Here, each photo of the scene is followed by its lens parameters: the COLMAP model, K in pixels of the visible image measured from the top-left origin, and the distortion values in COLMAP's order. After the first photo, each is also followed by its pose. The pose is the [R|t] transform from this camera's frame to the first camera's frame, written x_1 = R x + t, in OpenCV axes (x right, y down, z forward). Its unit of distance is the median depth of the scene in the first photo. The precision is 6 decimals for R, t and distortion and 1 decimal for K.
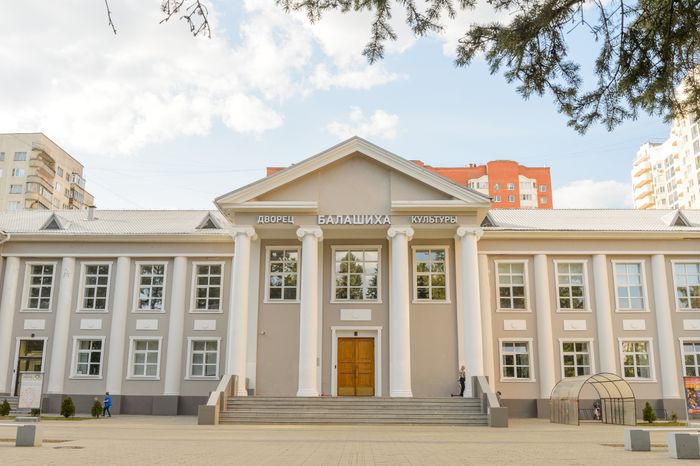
lens RADIAL K [[661.8, 0, 344.2], [0, 661.8, 234.0], [0, 0, 1]] dist [-0.001688, 0.000000]
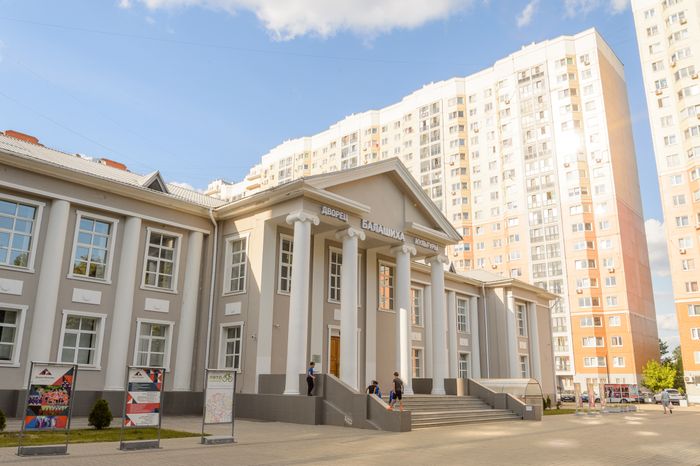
lens RADIAL K [[555.0, 0, 347.0], [0, 555.0, 231.7], [0, 0, 1]] dist [-0.022006, -0.024227]
pose [[0.645733, 0.204335, 0.735715, -0.640491], [-0.195547, 0.975650, -0.099343, 0.075763], [-0.738099, -0.079717, 0.669966, 0.398511]]
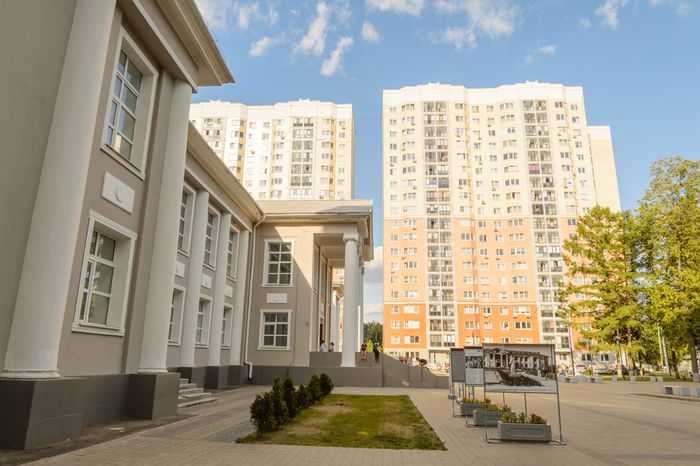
lens RADIAL K [[466.6, 0, 348.6], [0, 466.6, 239.9], [0, 0, 1]] dist [0.000961, -0.015829]
pose [[0.035838, 0.239461, 0.970244, -0.960156], [-0.259524, 0.939789, -0.222358, 0.188447], [-0.965071, -0.243833, 0.095826, 0.857523]]
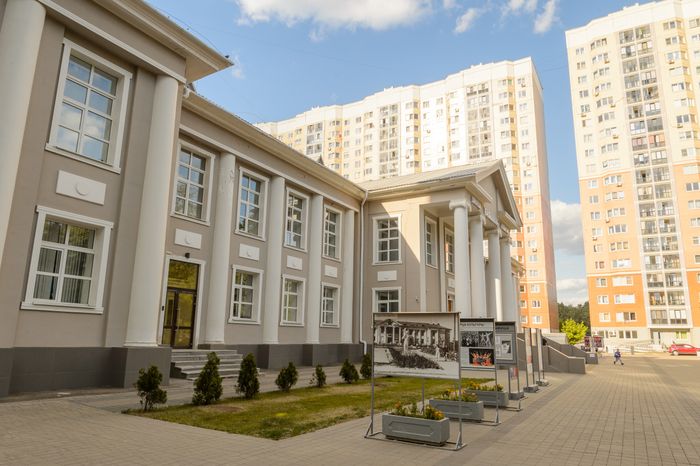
lens RADIAL K [[466.6, 0, 349.1], [0, 466.6, 239.2], [0, 0, 1]] dist [0.000961, -0.015829]
pose [[0.478708, 0.177833, 0.859775, -0.873200], [-0.228081, 0.970840, -0.073813, 0.148439], [-0.847831, -0.160763, 0.505310, 0.694884]]
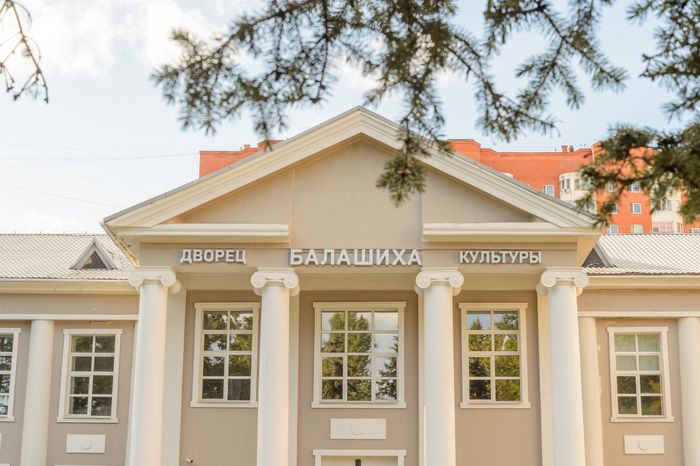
lens RADIAL K [[1183.0, 0, 346.6], [0, 1183.0, 247.4], [0, 0, 1]] dist [-0.078291, 0.000000]
pose [[0.999968, 0.002675, 0.007479, 0.000184], [-0.002560, 0.999878, -0.015387, -0.013498], [-0.007519, 0.015367, 0.999854, 0.012575]]
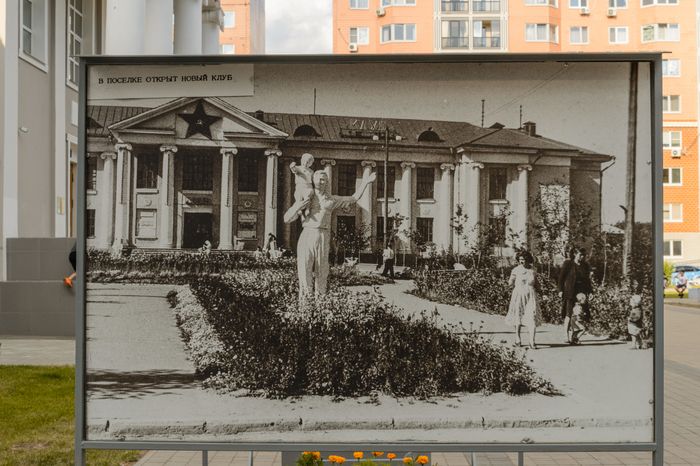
lens RADIAL K [[1055.8, 0, 348.8], [0, 1055.8, 234.2], [0, 0, 1]] dist [-0.056080, 0.000000]
pose [[-0.018388, 0.018864, 0.999653, -0.747025], [-0.239856, 0.970542, -0.022727, 0.172816], [-0.970634, -0.240191, -0.013321, 0.770744]]
